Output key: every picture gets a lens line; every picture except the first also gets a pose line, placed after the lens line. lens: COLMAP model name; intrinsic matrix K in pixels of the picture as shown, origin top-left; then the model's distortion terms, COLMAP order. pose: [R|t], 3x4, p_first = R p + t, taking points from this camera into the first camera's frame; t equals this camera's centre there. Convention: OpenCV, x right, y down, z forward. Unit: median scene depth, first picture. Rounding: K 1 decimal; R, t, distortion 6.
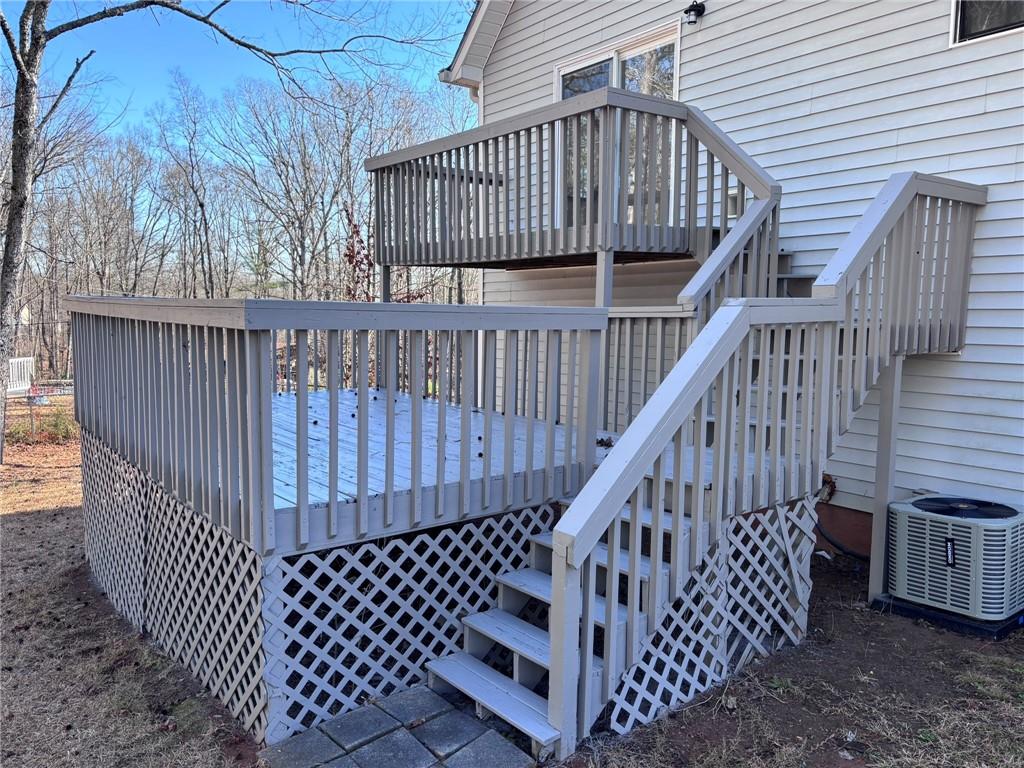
lens RADIAL K [[774.4, 0, 511.4], [0, 774.4, 386.7], [0, 0, 1]] dist [0.004322, -0.019849]
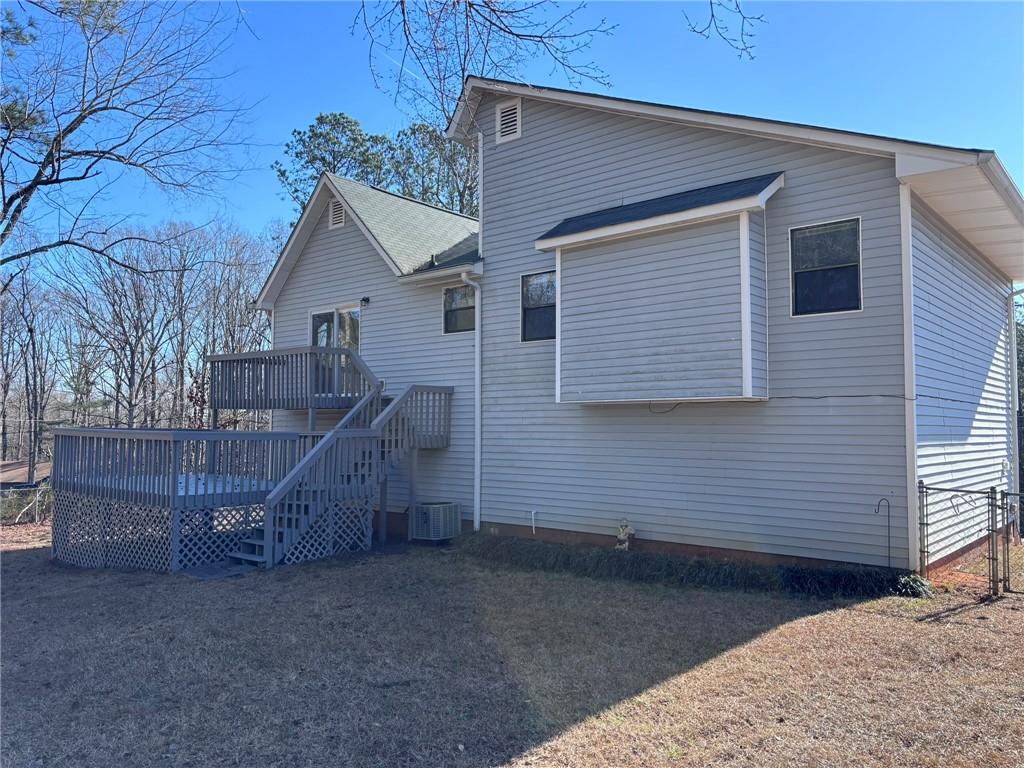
lens RADIAL K [[774.4, 0, 535.8], [0, 774.4, 369.5], [0, 0, 1]] dist [0.004322, -0.019849]
pose [[0.972266, 0.008755, 0.233714, 0.331805], [0.030602, 0.985946, -0.164239, 0.177028], [-0.231868, 0.166836, 0.958334, -2.157847]]
